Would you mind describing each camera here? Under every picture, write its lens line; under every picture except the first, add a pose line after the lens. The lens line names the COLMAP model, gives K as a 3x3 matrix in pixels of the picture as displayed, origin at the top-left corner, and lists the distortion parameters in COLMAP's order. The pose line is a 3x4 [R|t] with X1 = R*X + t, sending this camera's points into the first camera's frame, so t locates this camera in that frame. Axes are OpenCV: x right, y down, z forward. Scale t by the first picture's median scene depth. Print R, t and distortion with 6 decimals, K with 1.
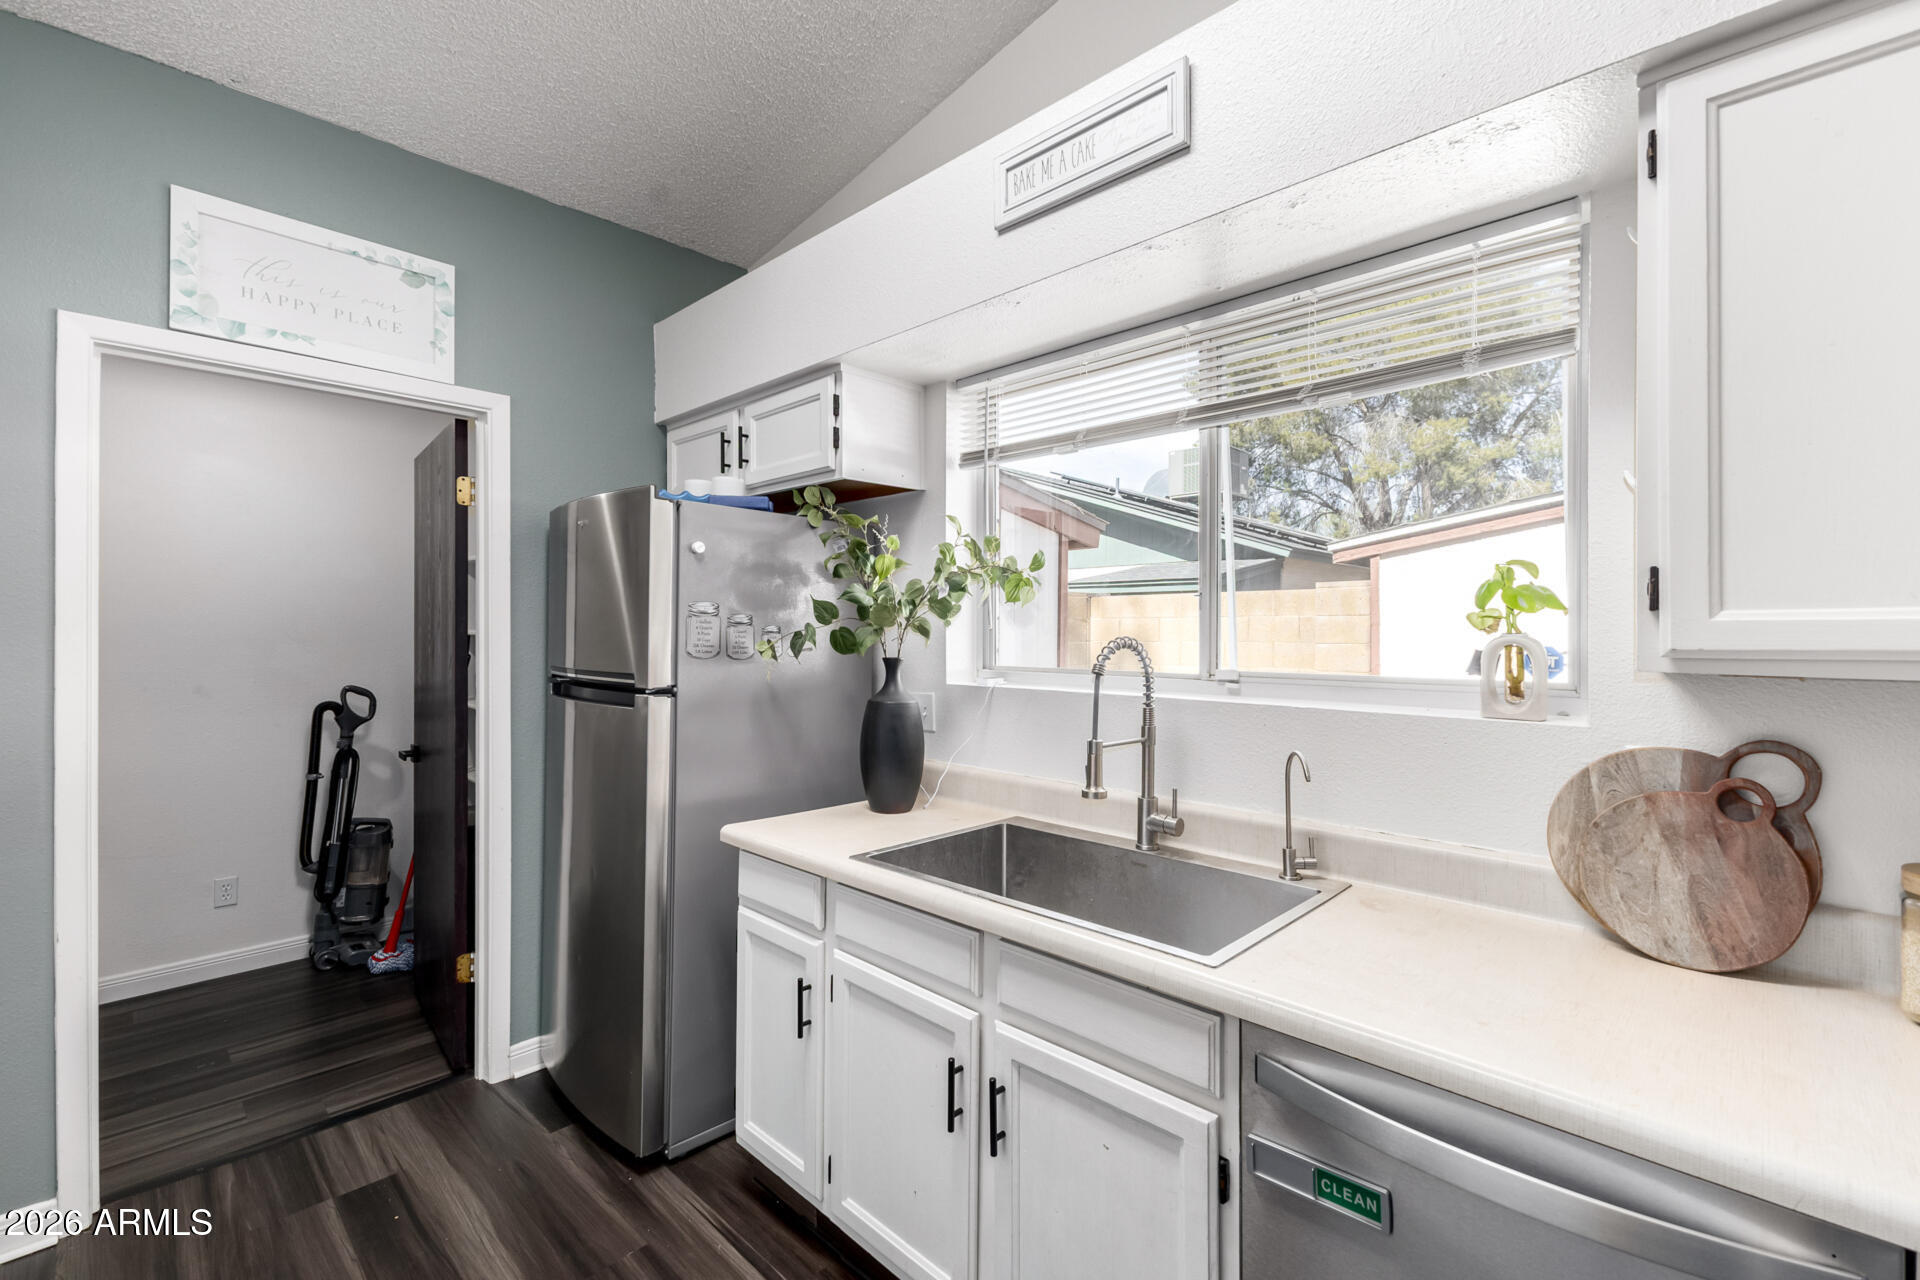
lens RADIAL K [[824.3, 0, 930.7], [0, 824.3, 634.1], [0, 0, 1]] dist [0.004507, -0.001351]
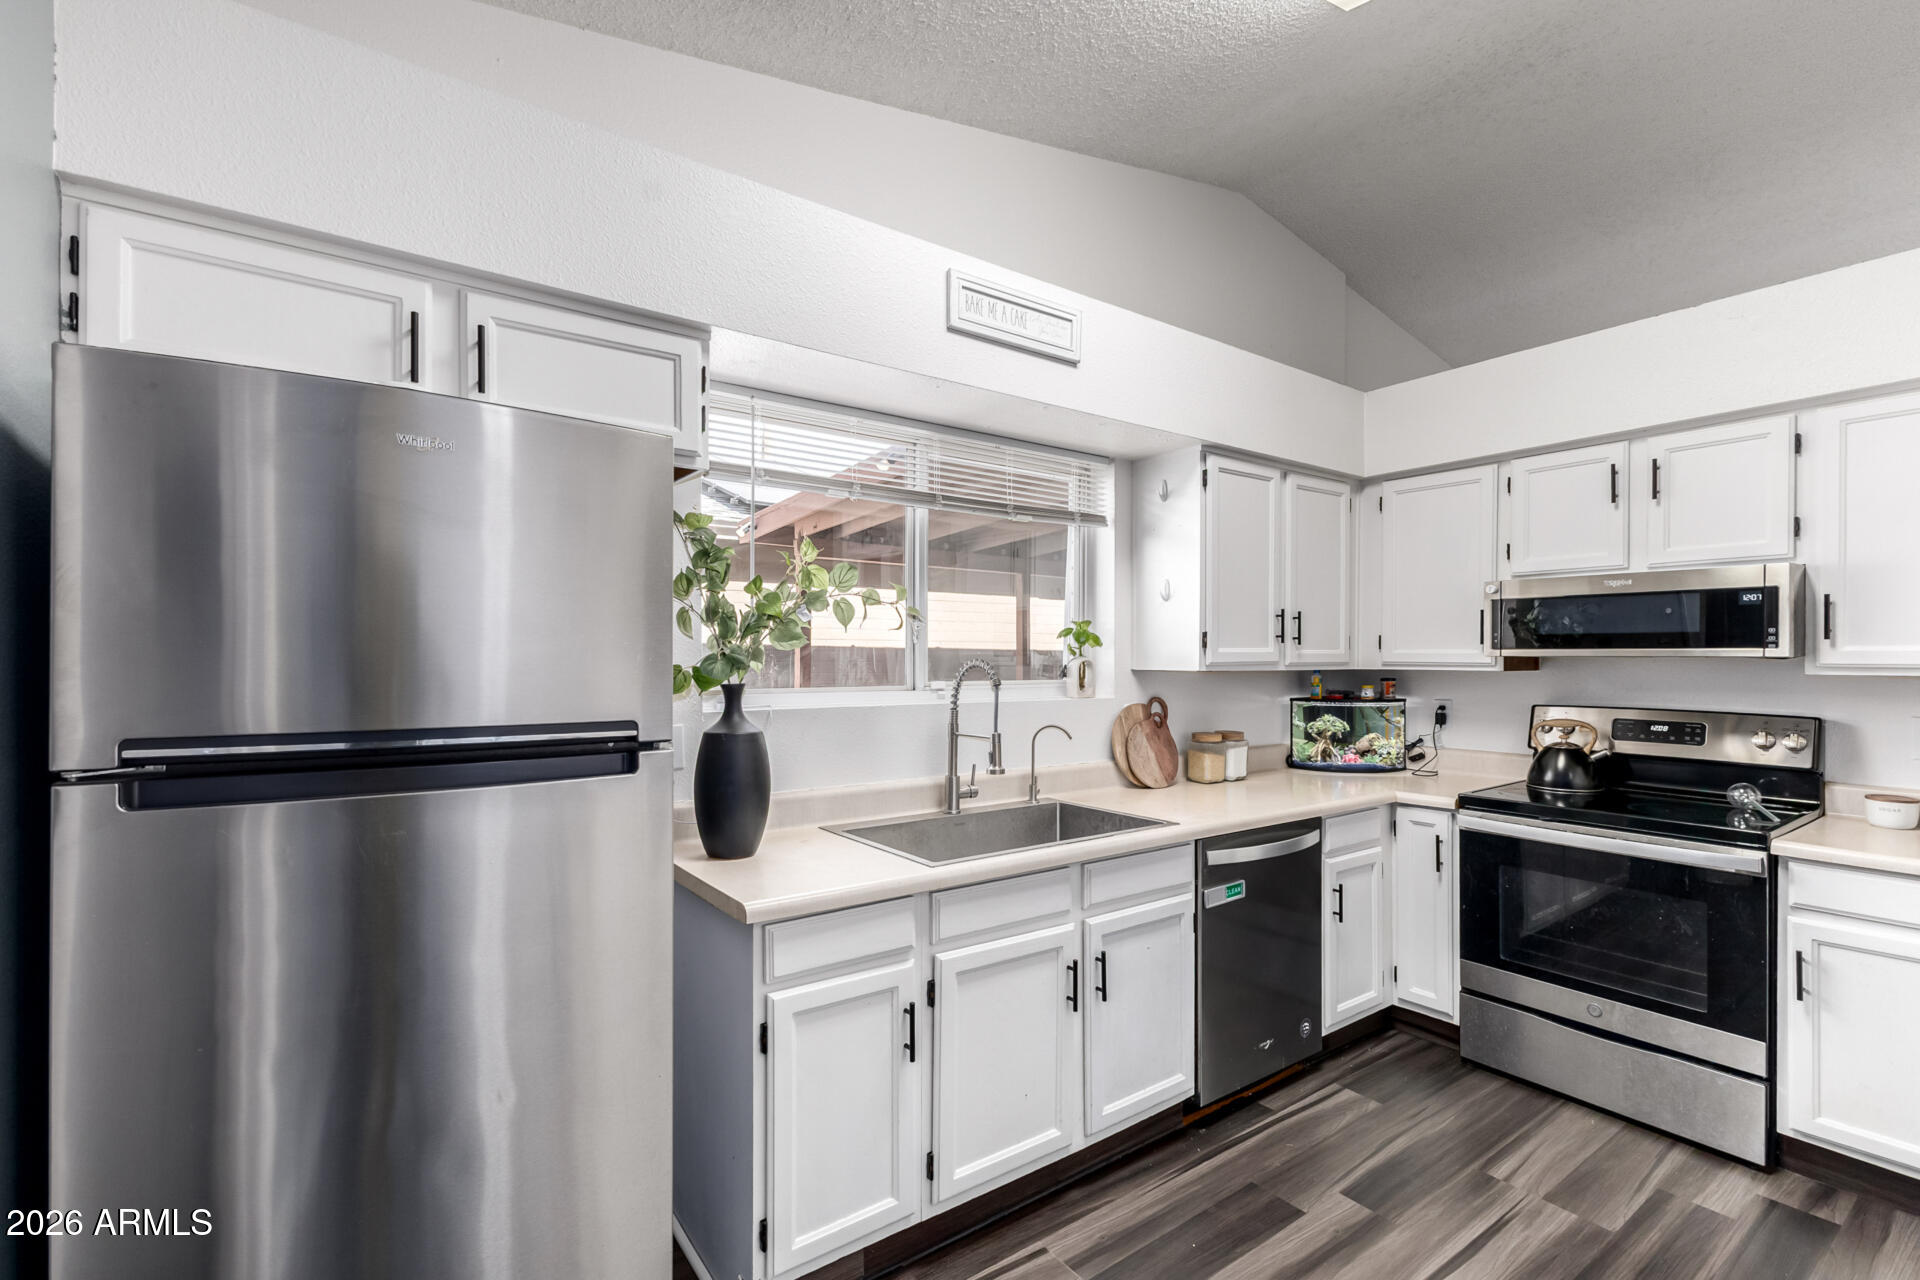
lens RADIAL K [[824.3, 0, 963.7], [0, 824.3, 658.3], [0, 0, 1]] dist [0.004507, -0.001351]
pose [[0.181090, -0.004209, 0.983457, -1.646315], [-0.000312, 0.999991, 0.004337, -0.004644], [-0.983466, -0.001092, 0.181087, 1.110869]]
